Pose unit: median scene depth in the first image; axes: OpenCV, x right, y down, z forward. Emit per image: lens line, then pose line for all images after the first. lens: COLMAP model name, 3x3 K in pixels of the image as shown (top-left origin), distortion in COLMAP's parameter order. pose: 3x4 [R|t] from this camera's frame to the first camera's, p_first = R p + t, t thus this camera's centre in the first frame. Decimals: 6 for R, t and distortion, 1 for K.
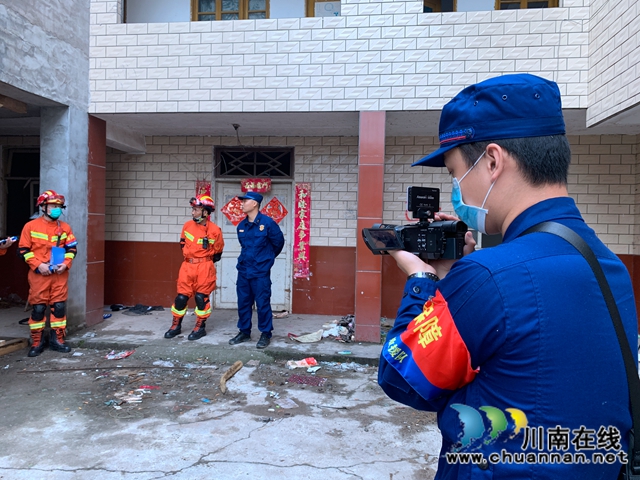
lens RADIAL K [[491.3, 0, 319.5], [0, 491.3, 239.7], [0, 0, 1]] dist [0.004283, 0.000709]
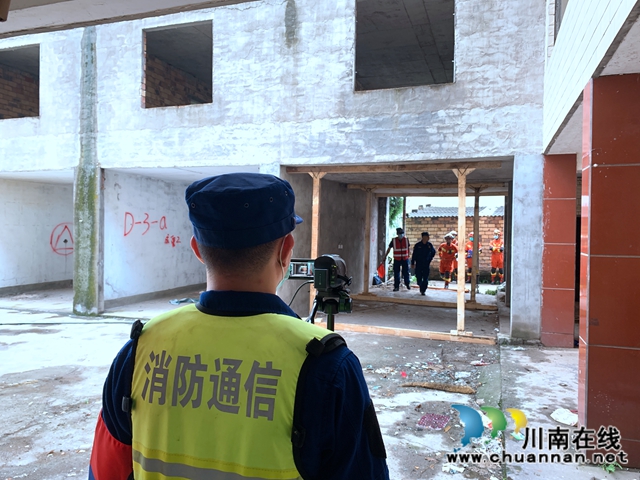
lens RADIAL K [[491.3, 0, 319.2], [0, 491.3, 239.1], [0, 0, 1]] dist [0.004283, 0.000709]
pose [[-0.205080, -0.003551, -0.978739, 0.856631], [-0.039623, 0.999204, 0.004677, -0.056783], [0.977943, 0.039740, -0.205057, 0.864227]]
